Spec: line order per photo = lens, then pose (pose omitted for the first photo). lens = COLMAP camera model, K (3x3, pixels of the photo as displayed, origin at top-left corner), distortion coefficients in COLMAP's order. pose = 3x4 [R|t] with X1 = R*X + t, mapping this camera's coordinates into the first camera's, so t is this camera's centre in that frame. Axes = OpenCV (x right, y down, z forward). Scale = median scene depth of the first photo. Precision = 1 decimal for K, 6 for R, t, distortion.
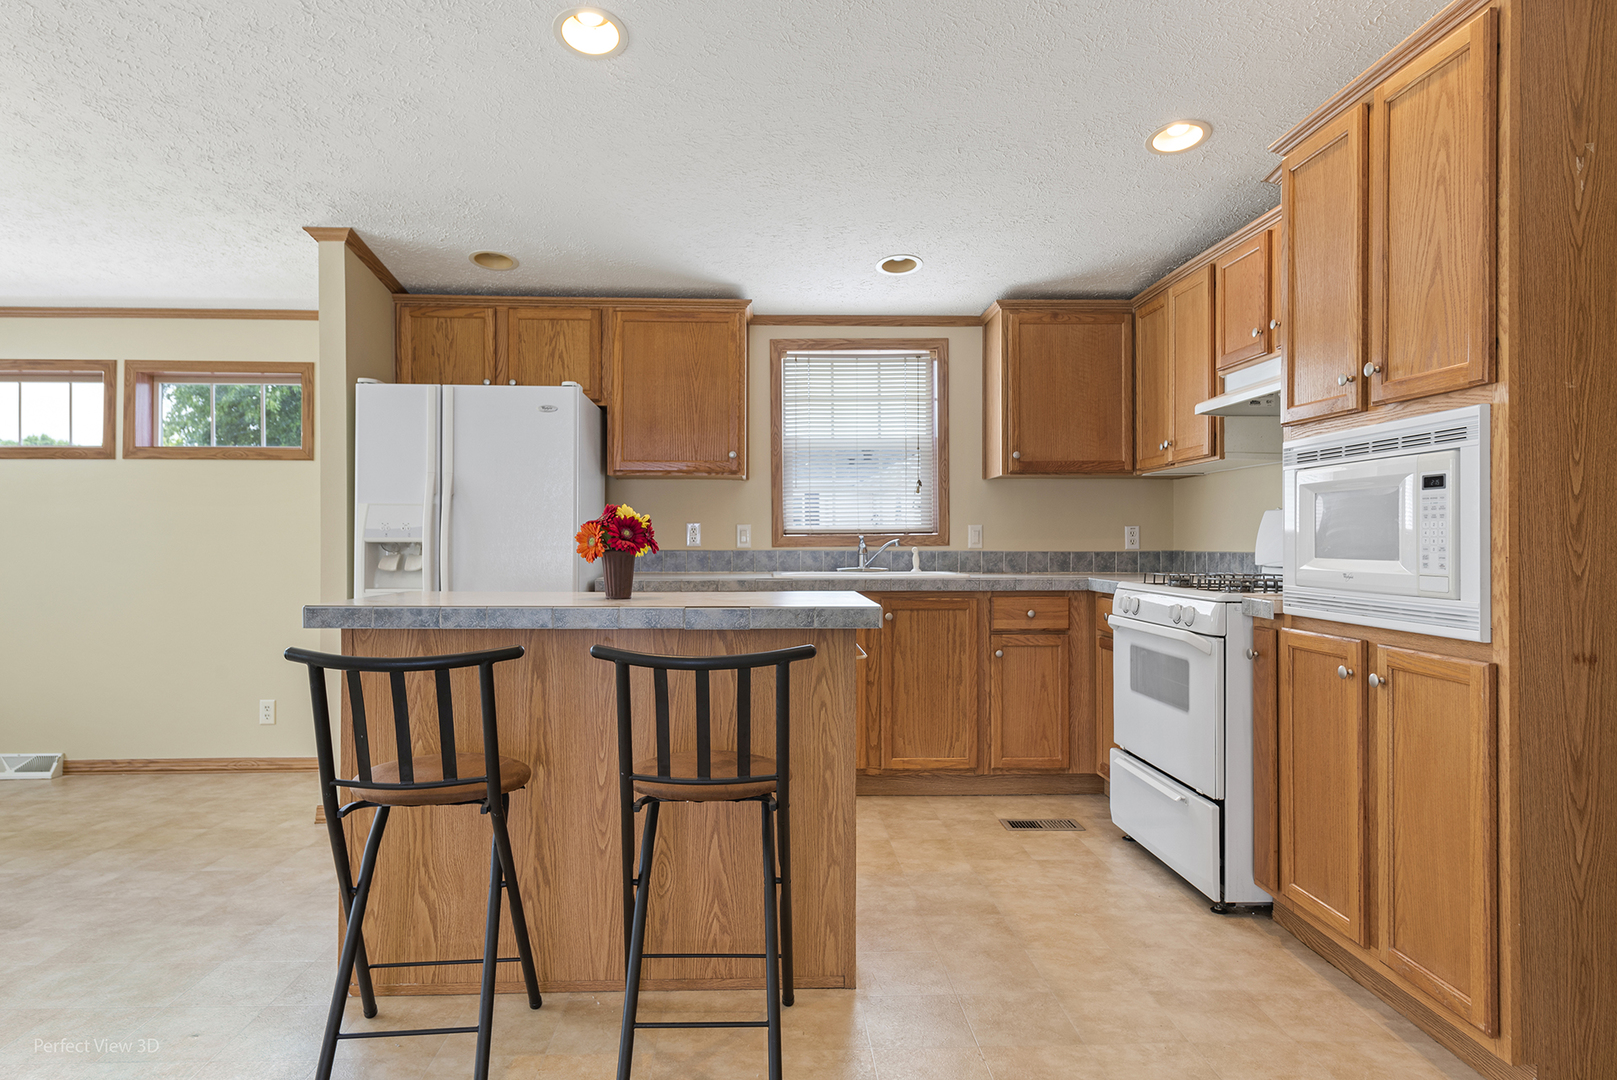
lens RADIAL K [[936.3, 0, 784.8], [0, 936.3, 542.2], [0, 0, 1]] dist [0.033609, -0.022968]
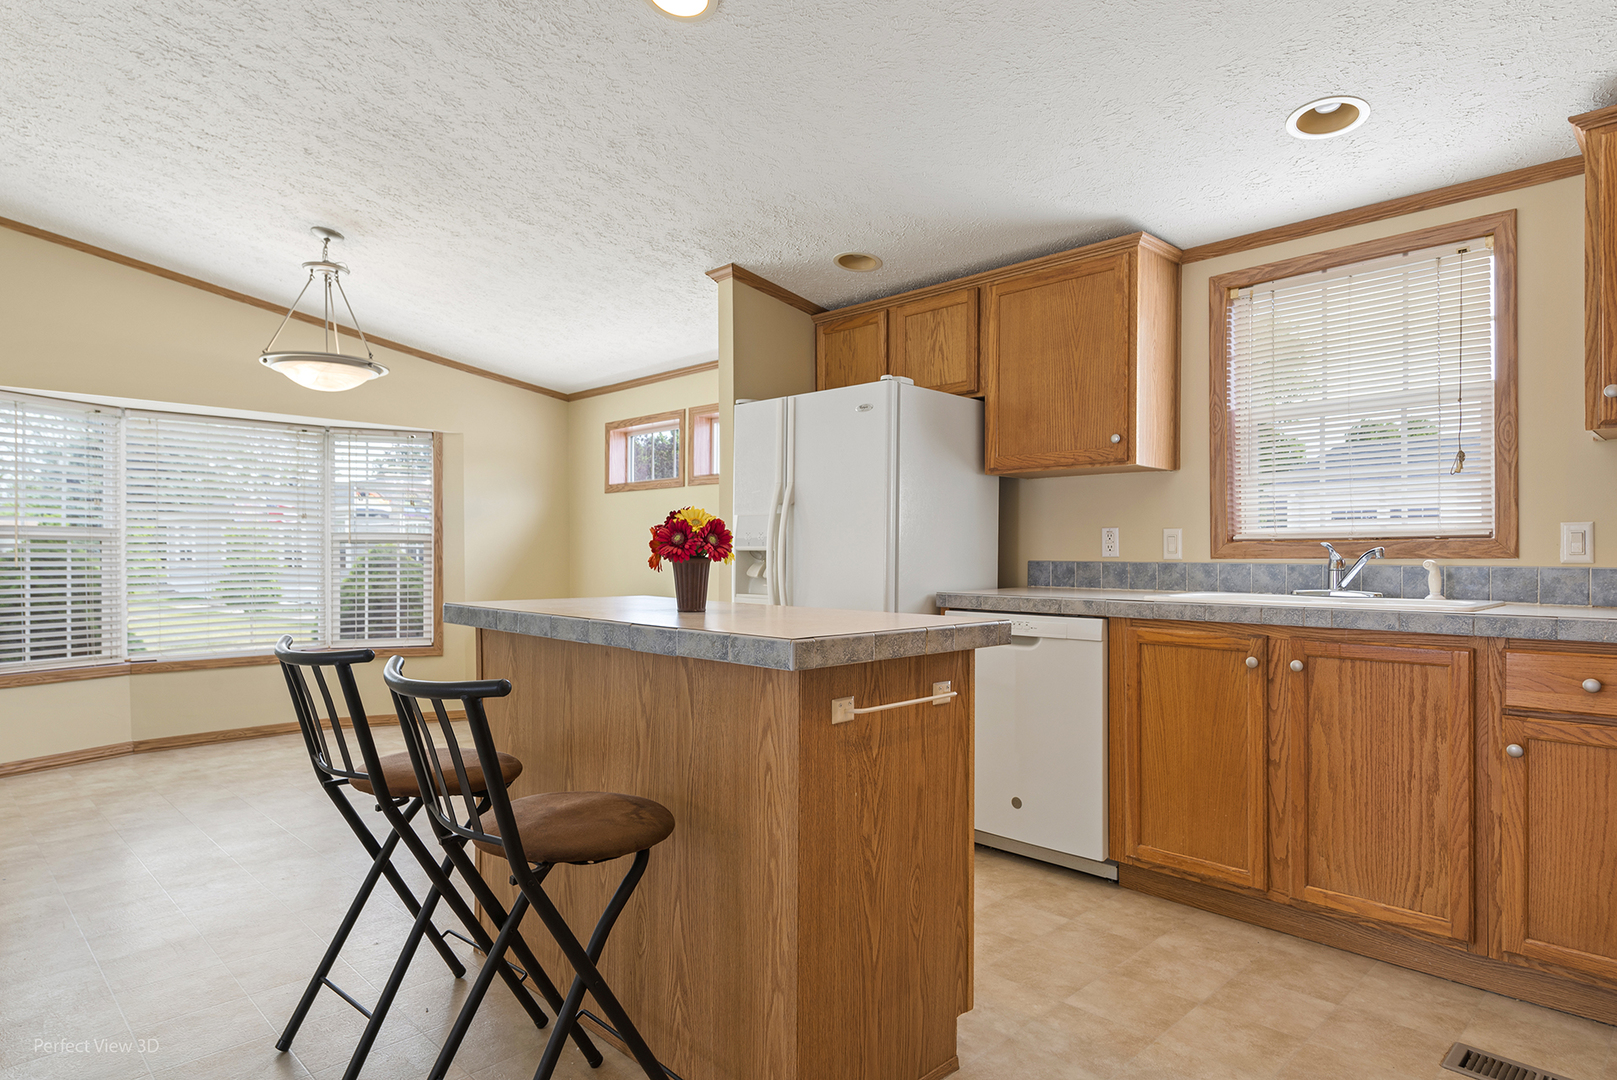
lens RADIAL K [[913.9, 0, 789.2], [0, 913.9, 549.9], [0, 0, 1]] dist [0.029192, -0.018034]
pose [[0.677843, 0.000277, -0.735206, 0.343216], [-0.003907, 0.999987, -0.003226, 0.002435], [0.735196, 0.005059, 0.677836, 0.308278]]
